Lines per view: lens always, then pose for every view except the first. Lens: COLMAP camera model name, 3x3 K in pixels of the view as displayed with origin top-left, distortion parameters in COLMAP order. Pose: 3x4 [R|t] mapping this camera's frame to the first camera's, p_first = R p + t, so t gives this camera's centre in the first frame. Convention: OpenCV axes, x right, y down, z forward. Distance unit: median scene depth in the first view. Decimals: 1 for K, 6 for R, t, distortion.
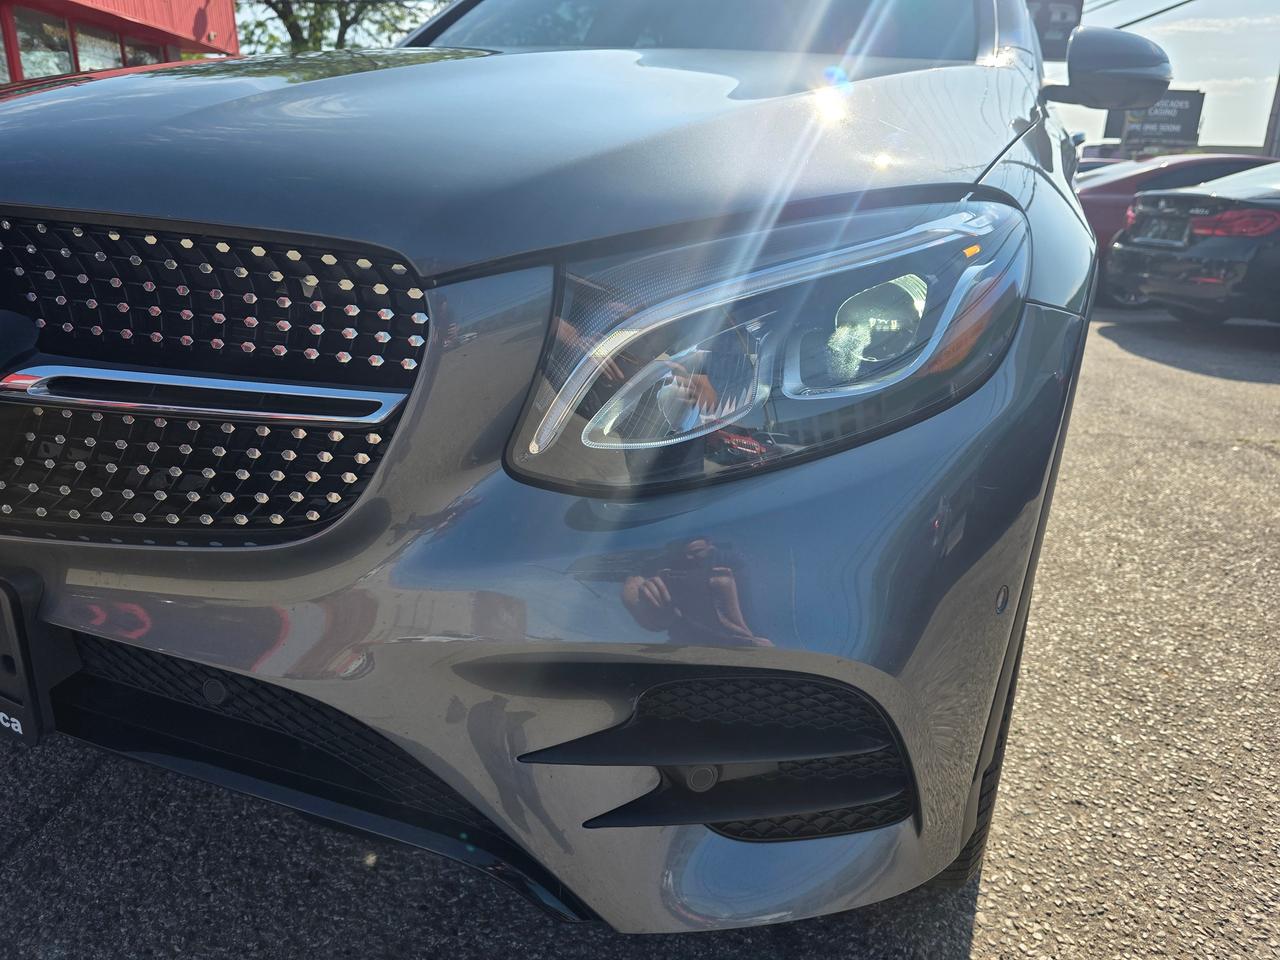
lens RADIAL K [[900.7, 0, 640.0], [0, 900.7, 480.0], [0, 0, 1]] dist [0.050310, -0.052608]
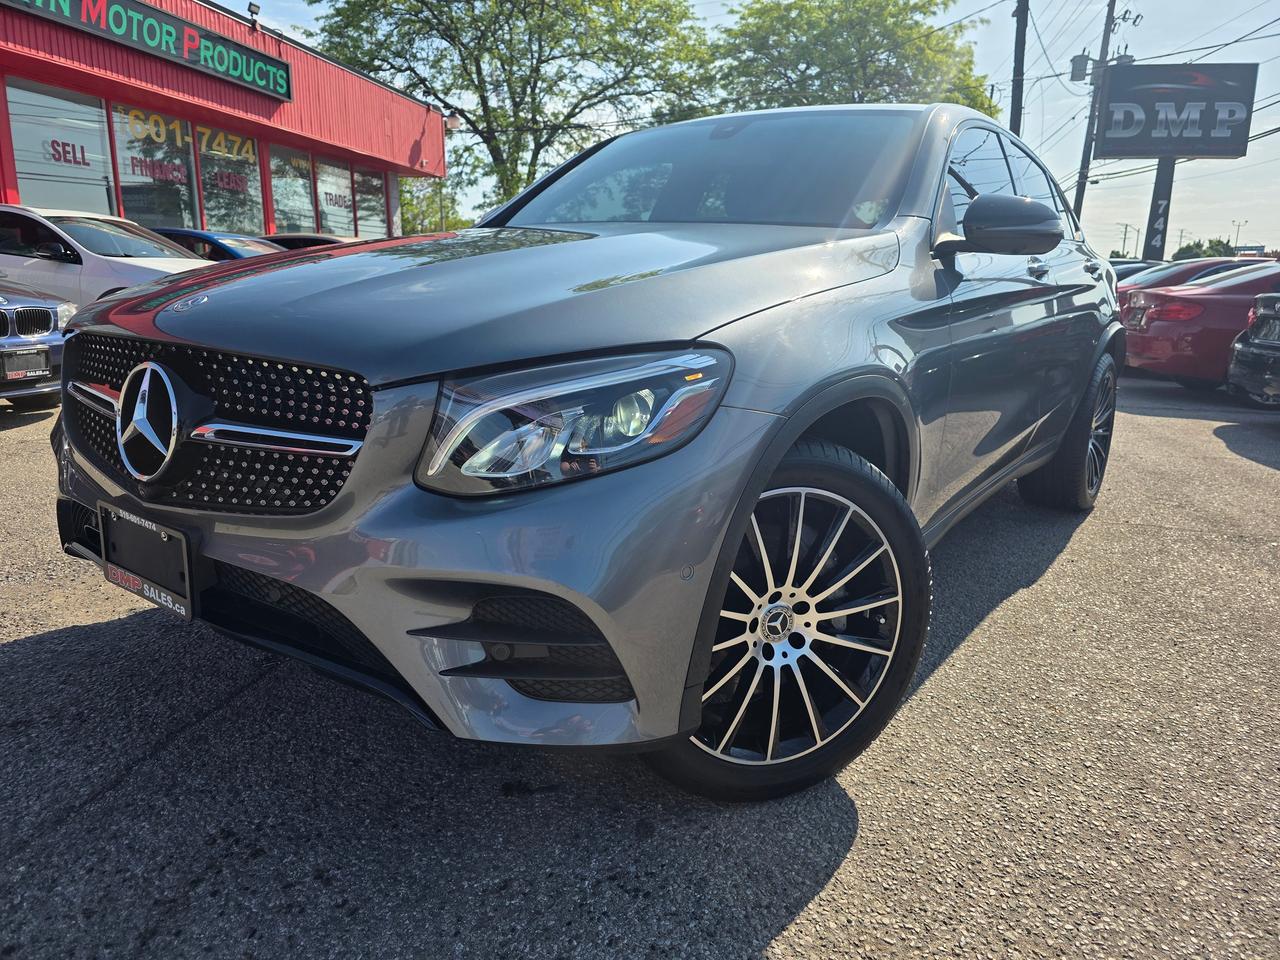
lens RADIAL K [[900.7, 0, 640.0], [0, 900.7, 480.0], [0, 0, 1]] dist [0.050310, -0.052608]
pose [[0.980405, 0.038961, -0.193103, 0.383115], [-0.056865, 0.994491, -0.088058, 0.069410], [0.188608, 0.097313, 0.977219, -0.446922]]
